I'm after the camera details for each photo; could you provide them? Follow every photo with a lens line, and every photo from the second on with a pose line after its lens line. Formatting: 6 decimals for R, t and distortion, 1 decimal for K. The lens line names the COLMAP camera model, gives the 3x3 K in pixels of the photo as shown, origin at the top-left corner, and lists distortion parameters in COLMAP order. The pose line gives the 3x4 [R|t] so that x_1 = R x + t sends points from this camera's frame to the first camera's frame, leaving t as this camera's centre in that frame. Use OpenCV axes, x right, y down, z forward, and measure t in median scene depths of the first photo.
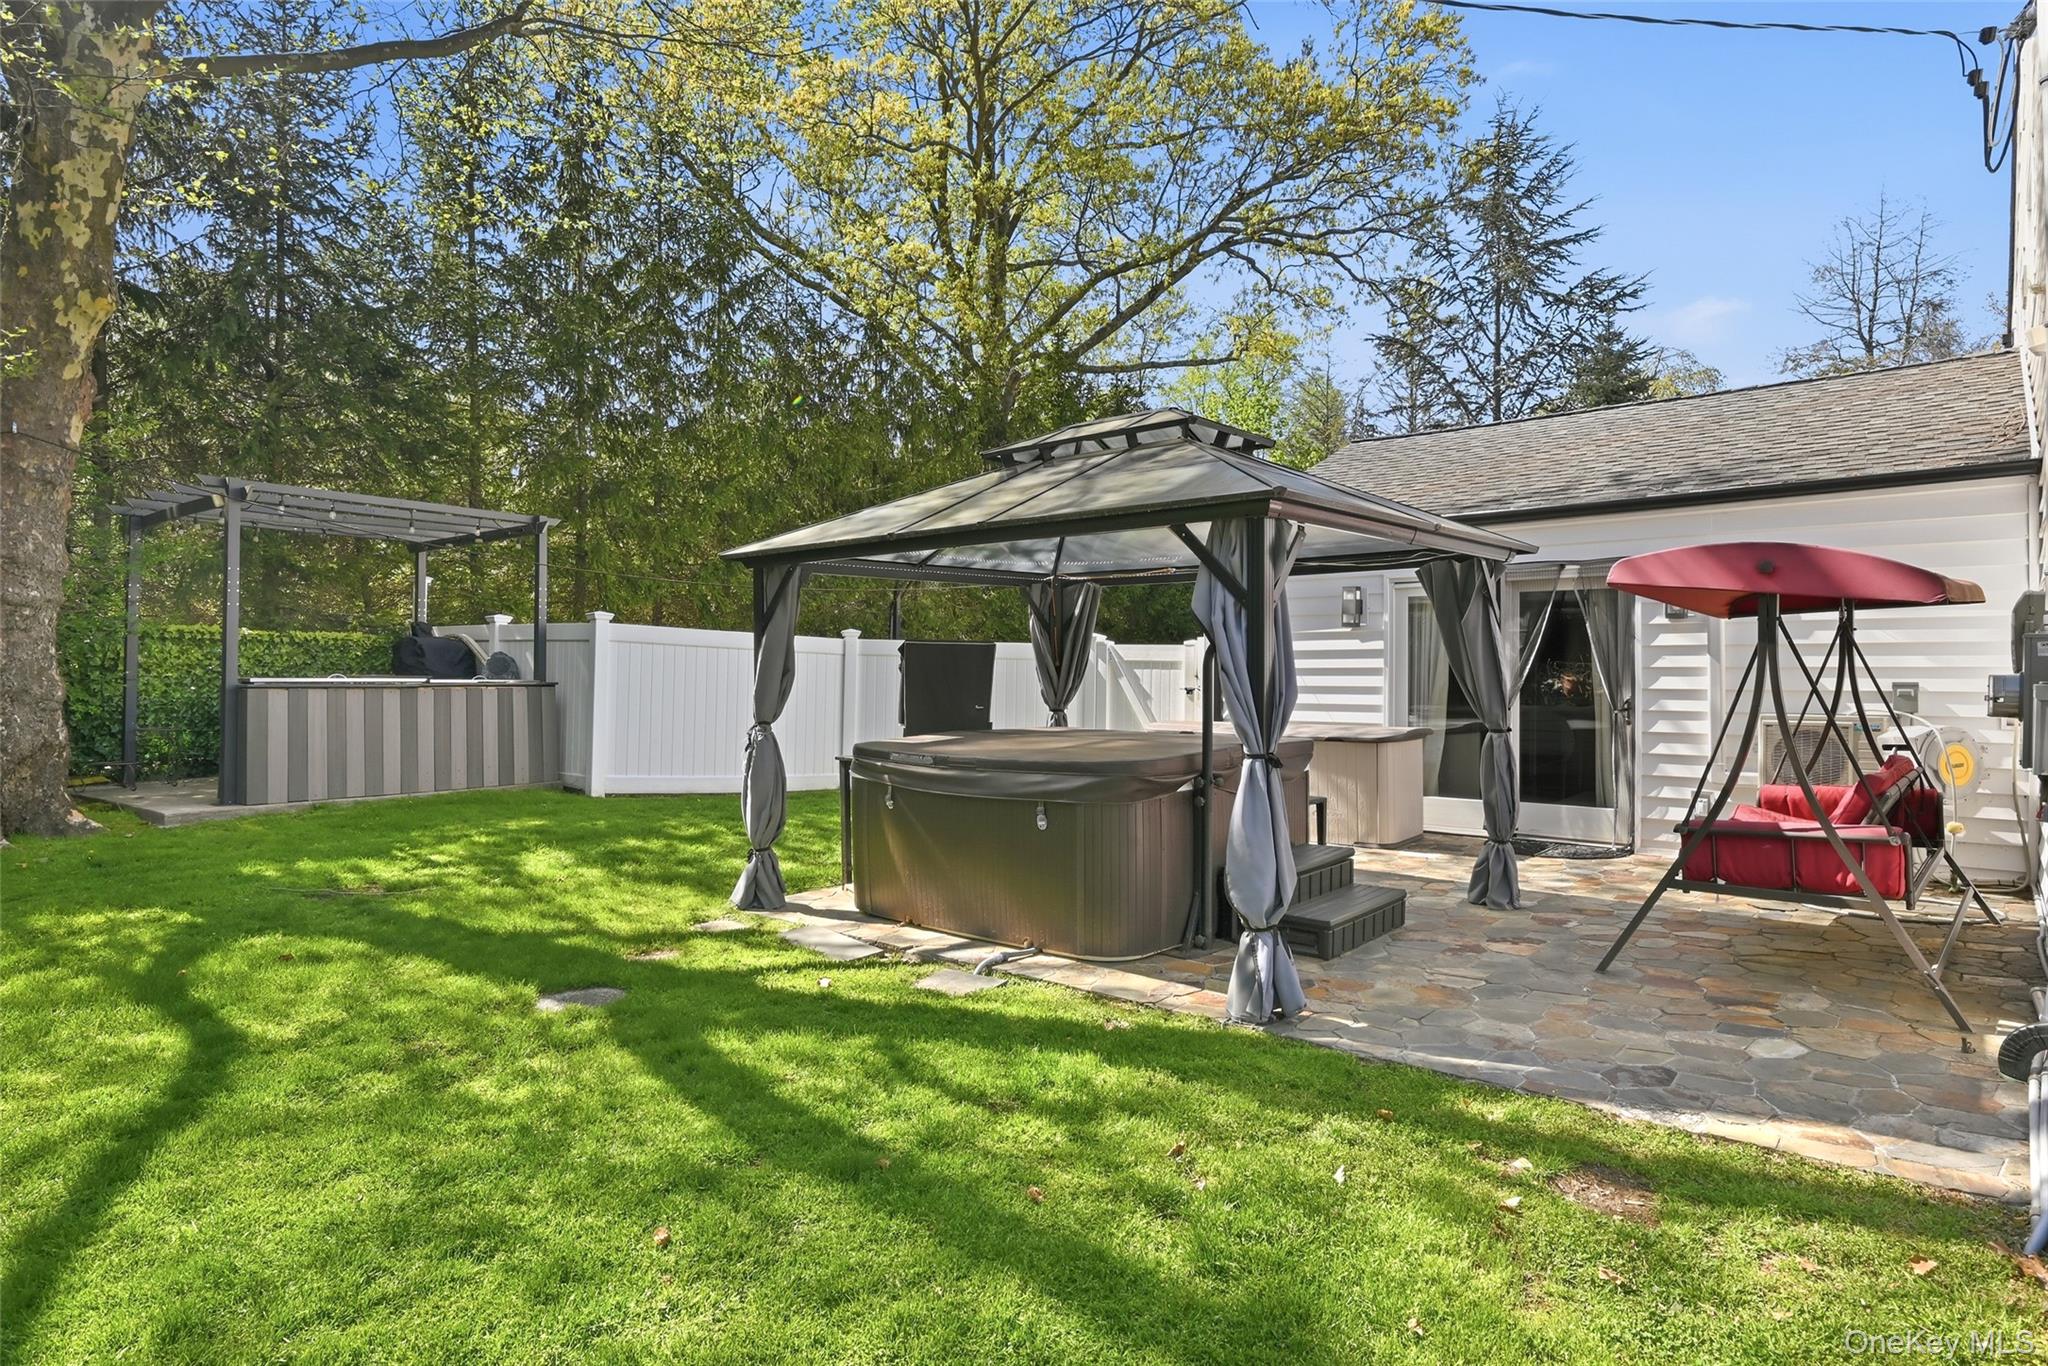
lens RADIAL K [[1121.6, 0, 1023.6], [0, 1121.6, 678.1], [0, 0, 1]] dist [0.003389, 0.000745]
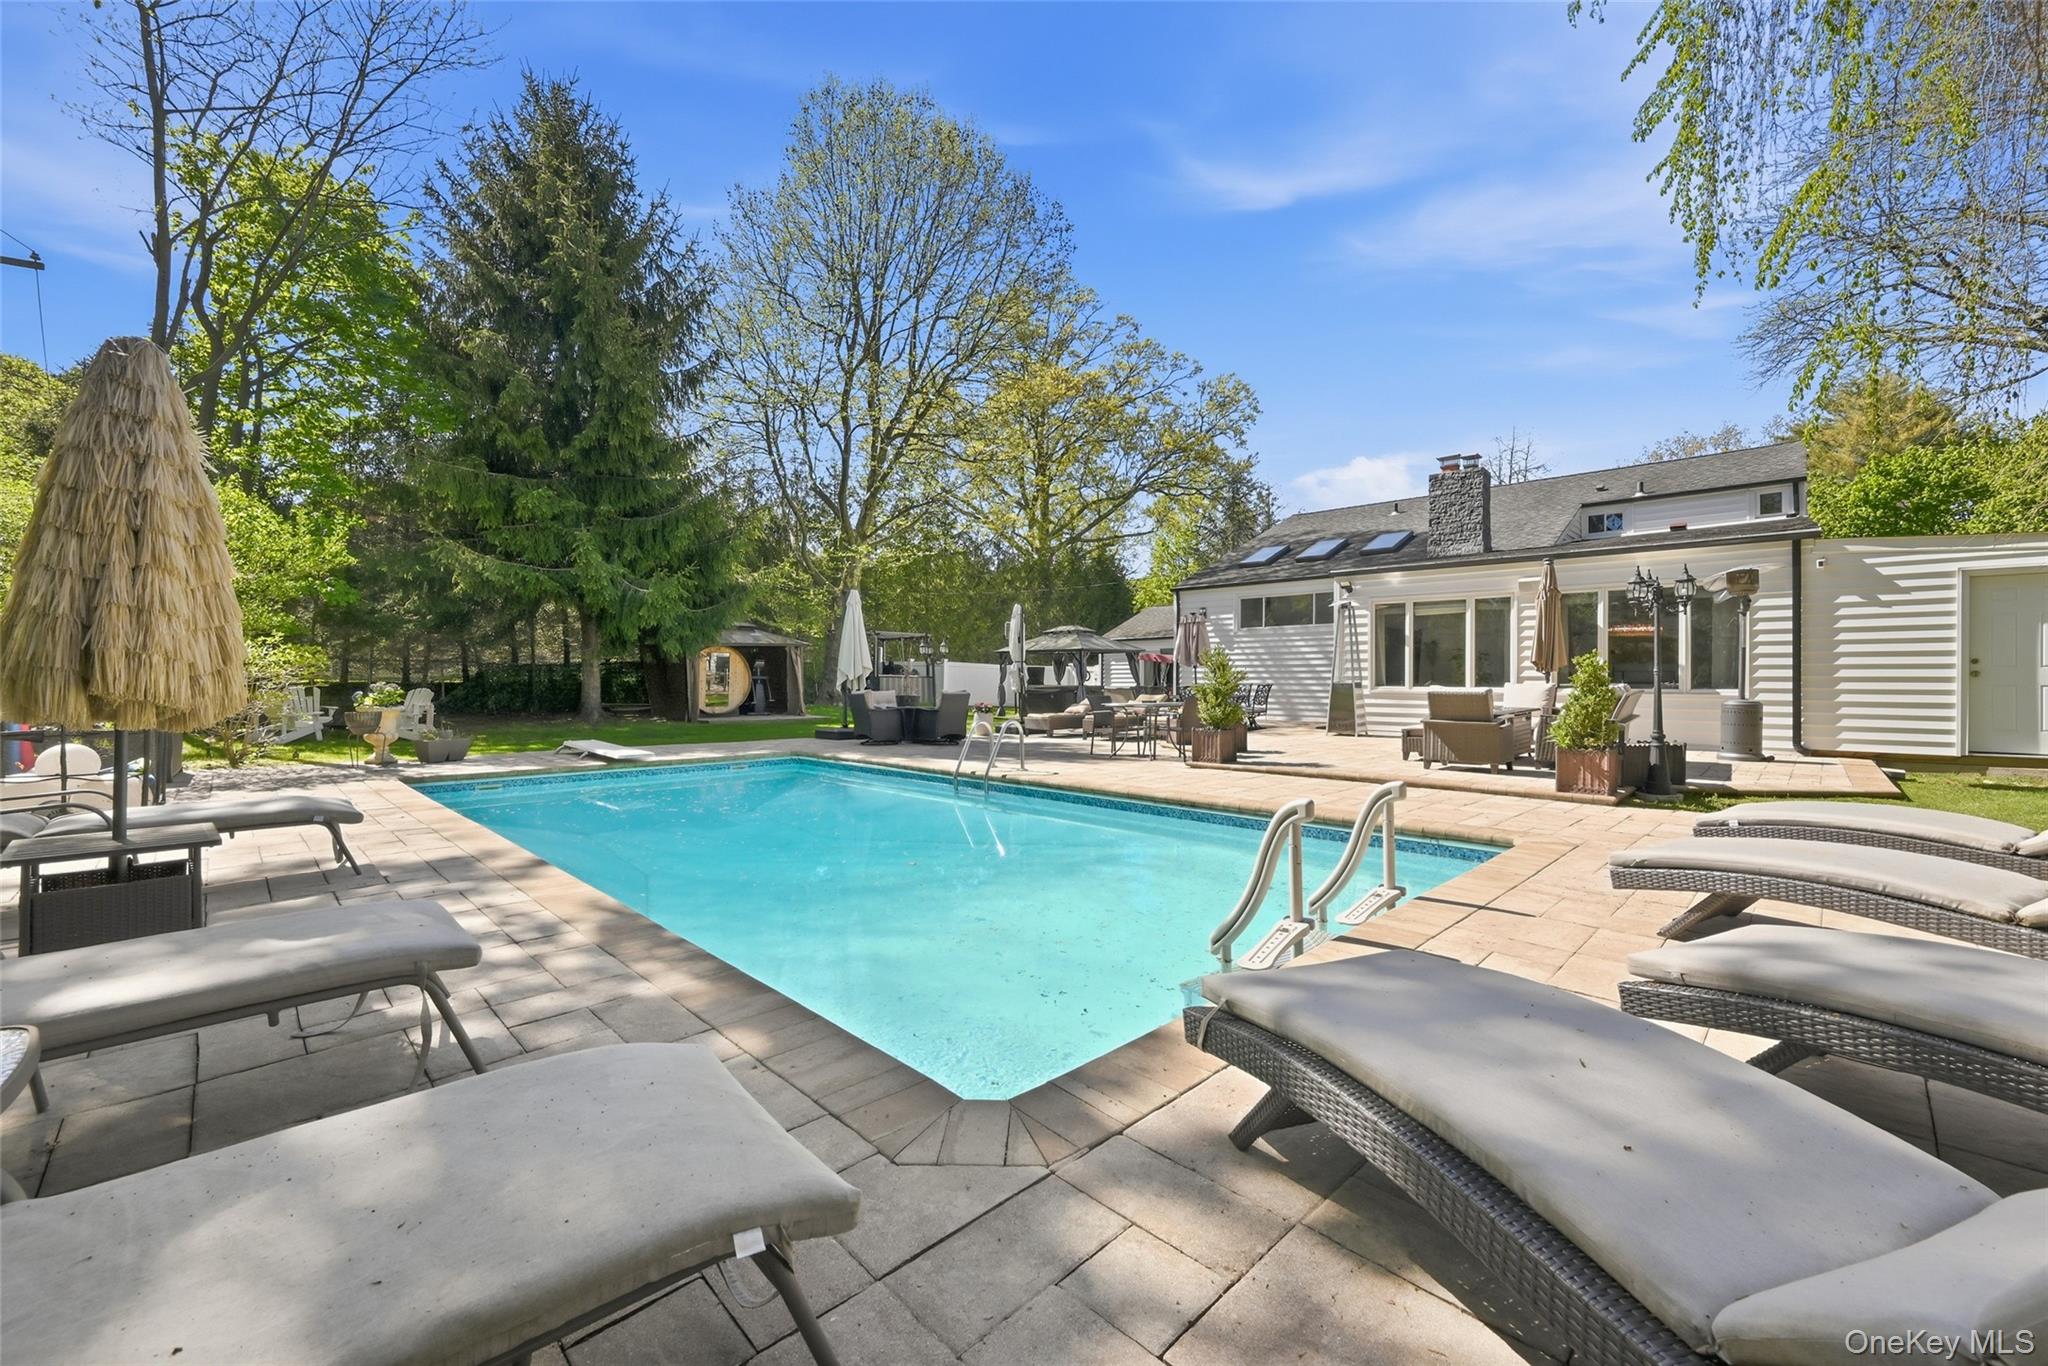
lens RADIAL K [[819.4, 0, 1023.6], [0, 819.4, 682.0], [0, 0, 1]] dist [0.000274, 0.000209]
pose [[0.998943, -0.000812, -0.045960, 0.025339], [0.000423, 0.999964, -0.008472, 0.037354], [0.045965, 0.008443, 0.998907, -1.472419]]
